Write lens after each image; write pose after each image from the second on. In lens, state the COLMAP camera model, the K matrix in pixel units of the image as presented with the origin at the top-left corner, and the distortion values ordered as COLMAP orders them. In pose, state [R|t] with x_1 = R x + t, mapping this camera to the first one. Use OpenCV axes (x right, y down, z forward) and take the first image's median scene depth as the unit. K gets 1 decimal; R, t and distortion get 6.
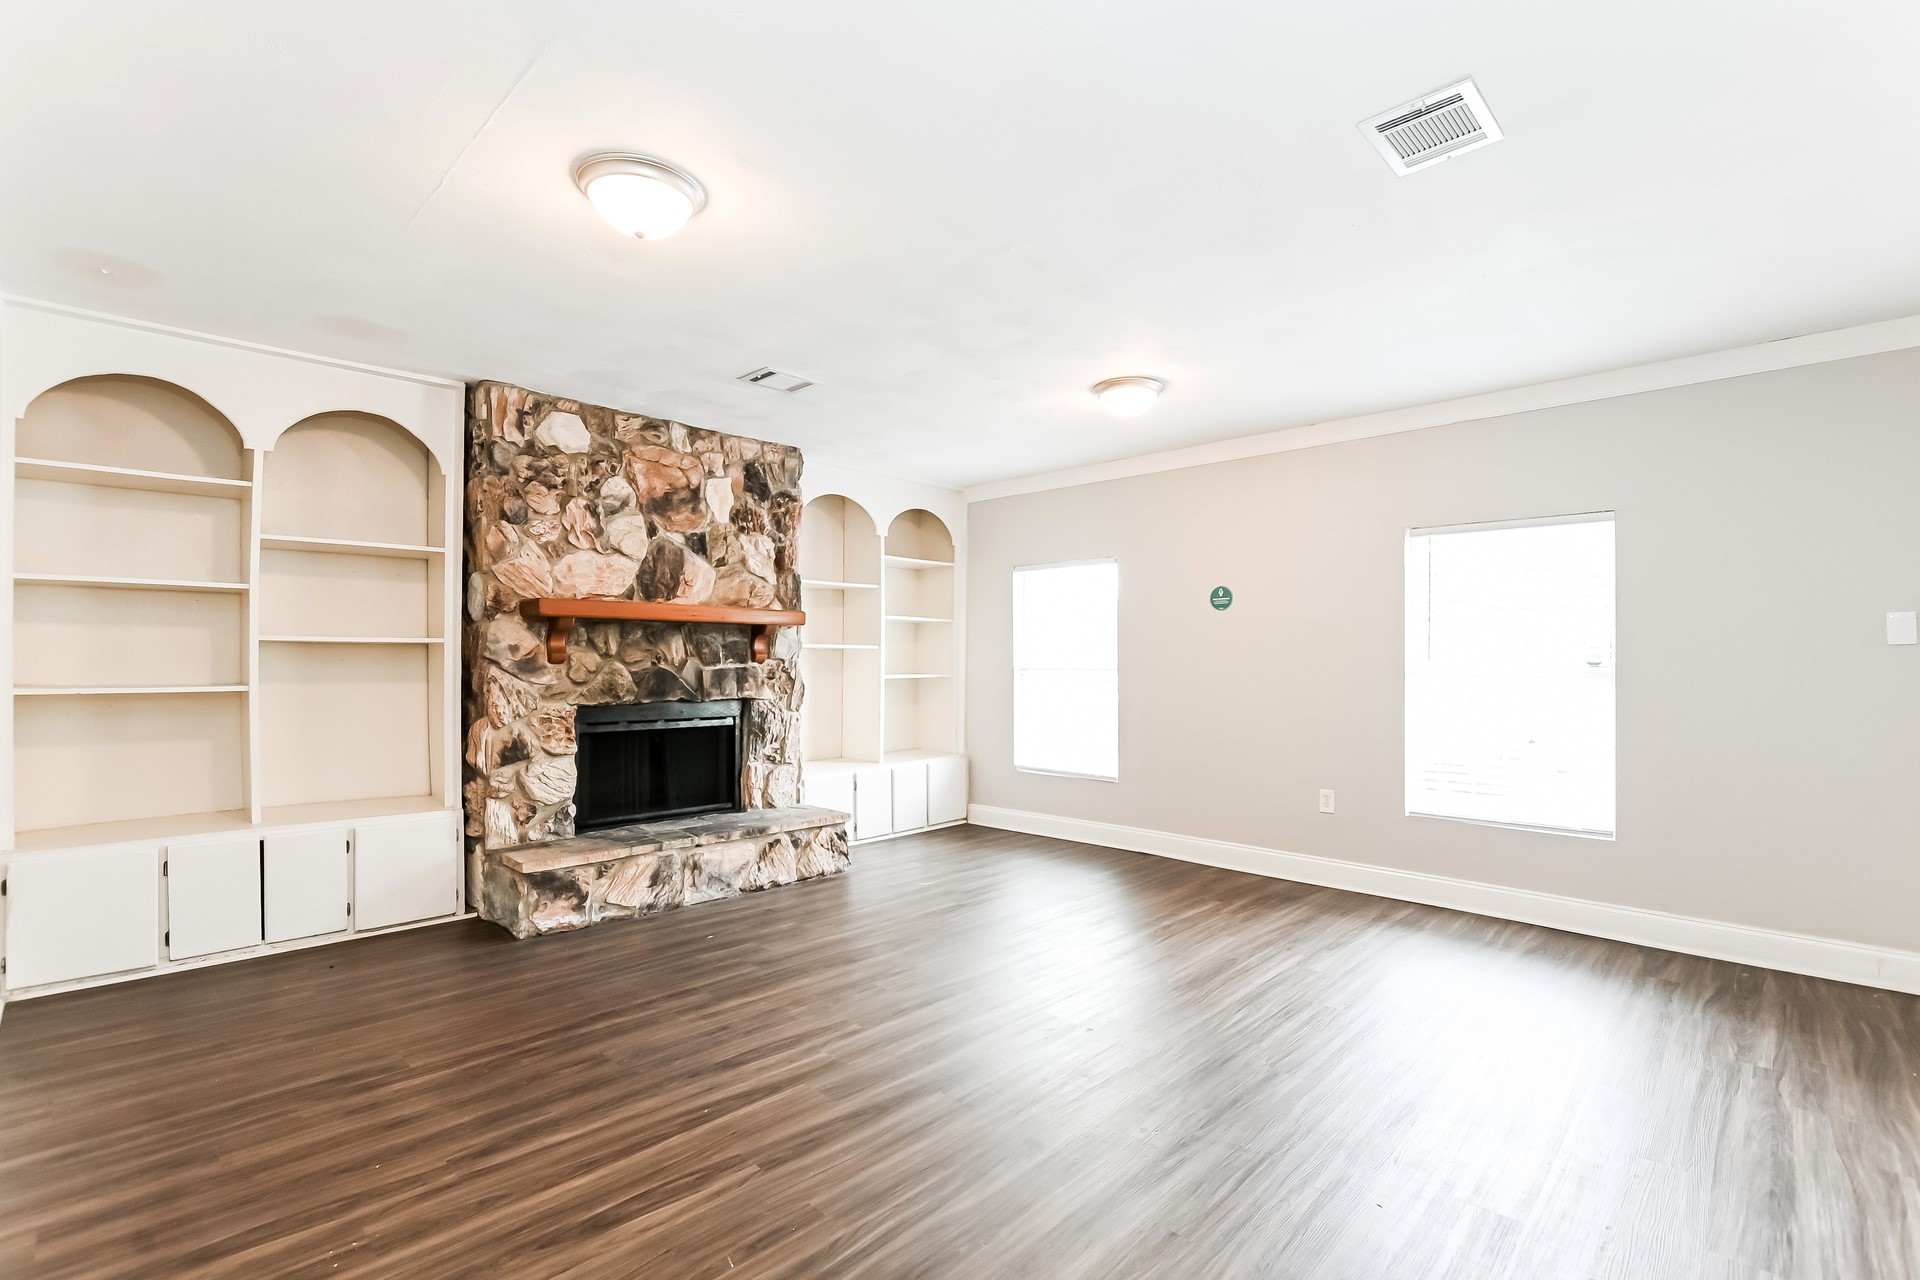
lens RADIAL K [[857.3, 0, 959.0], [0, 857.3, 656.6], [0, 0, 1]] dist [-0.020953, -0.000072]
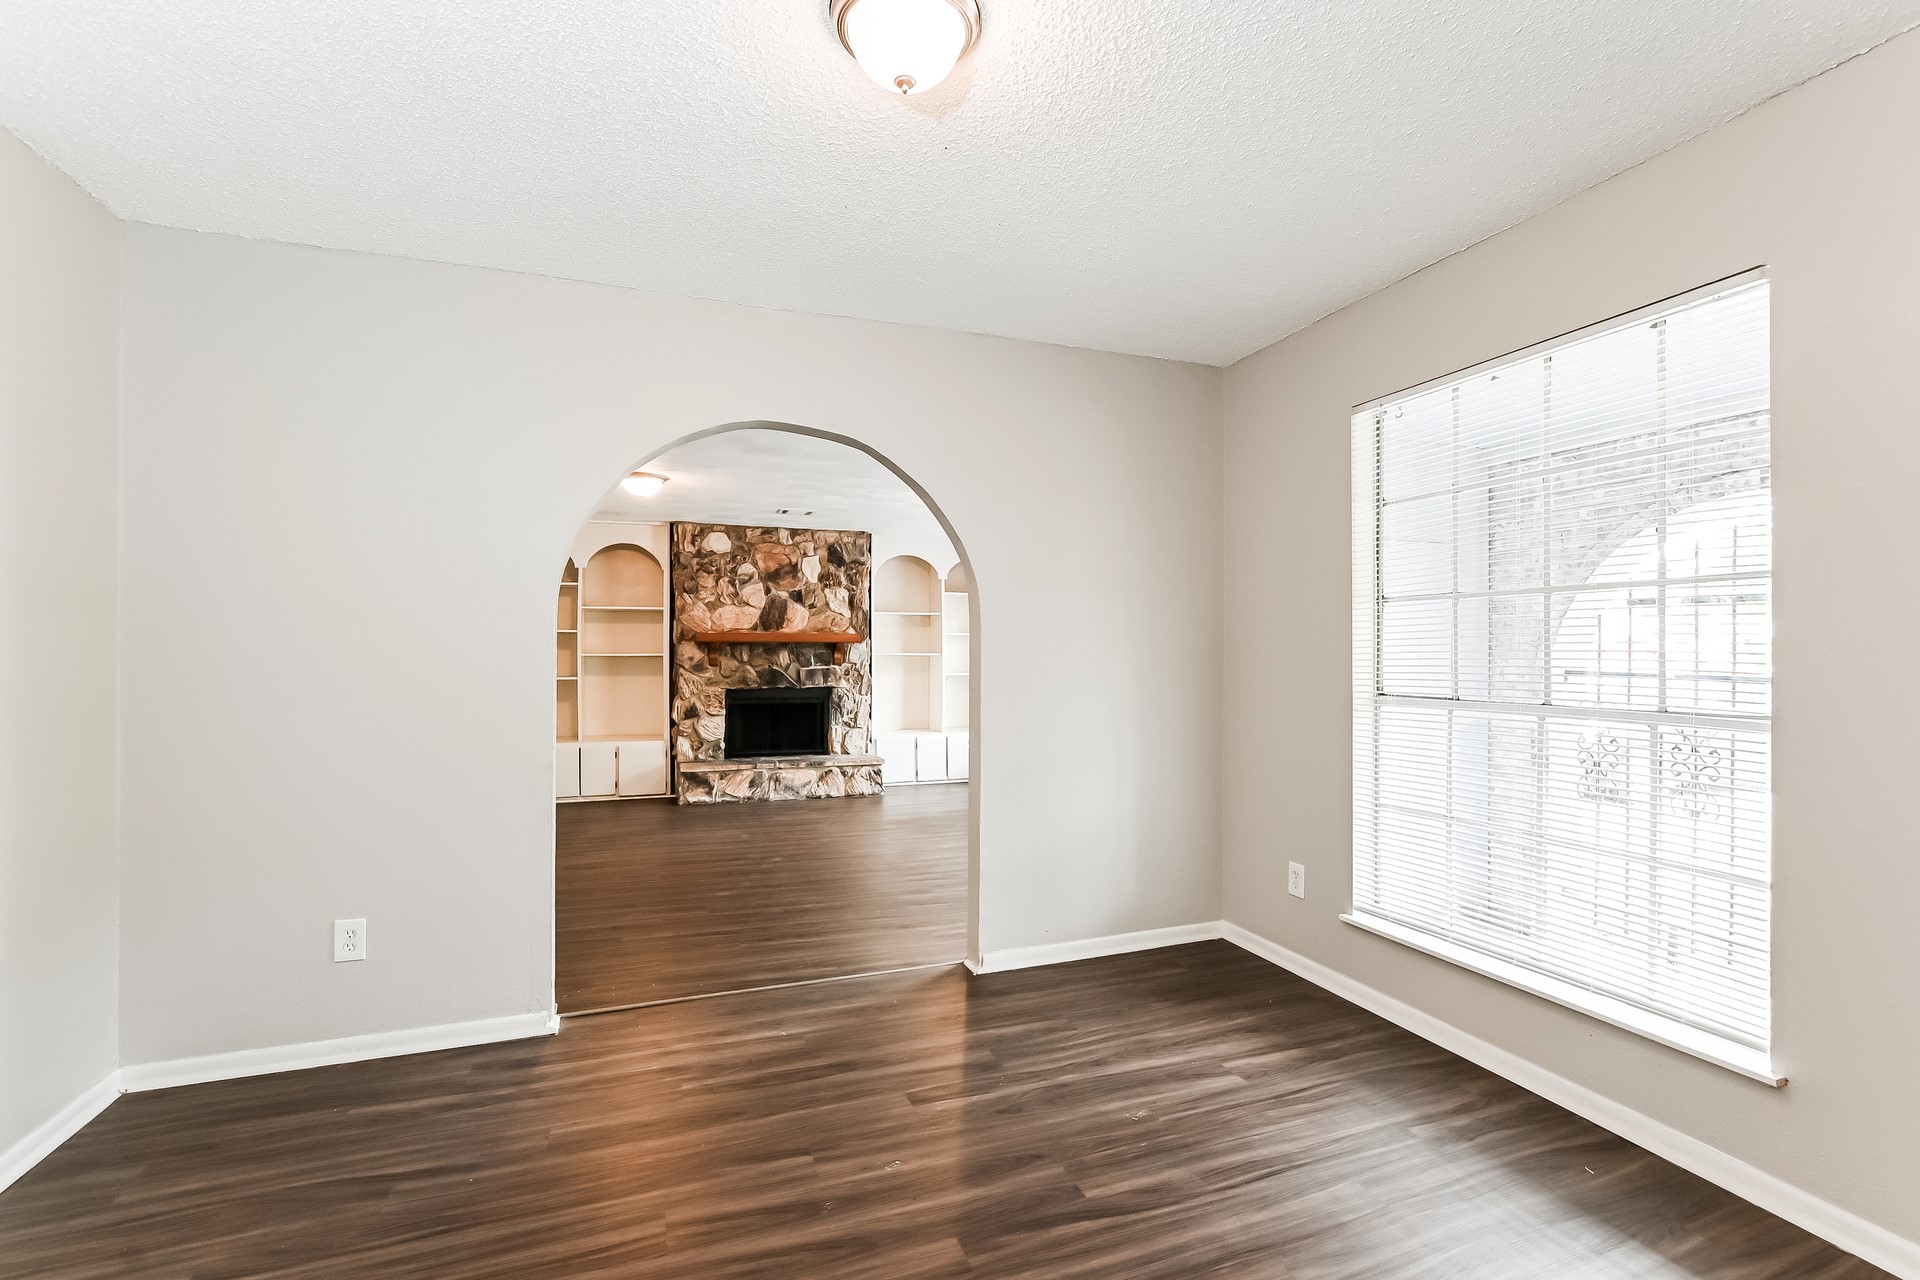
lens RADIAL K [[823.6, 0, 950.1], [0, 823.6, 649.0], [0, 0, 1]] dist [-0.019971, 0.000035]
pose [[0.903715, -0.006964, -0.428079, 0.729154], [0.004915, 0.999971, -0.005891, -0.015953], [0.428107, 0.003220, 0.903722, -0.388249]]
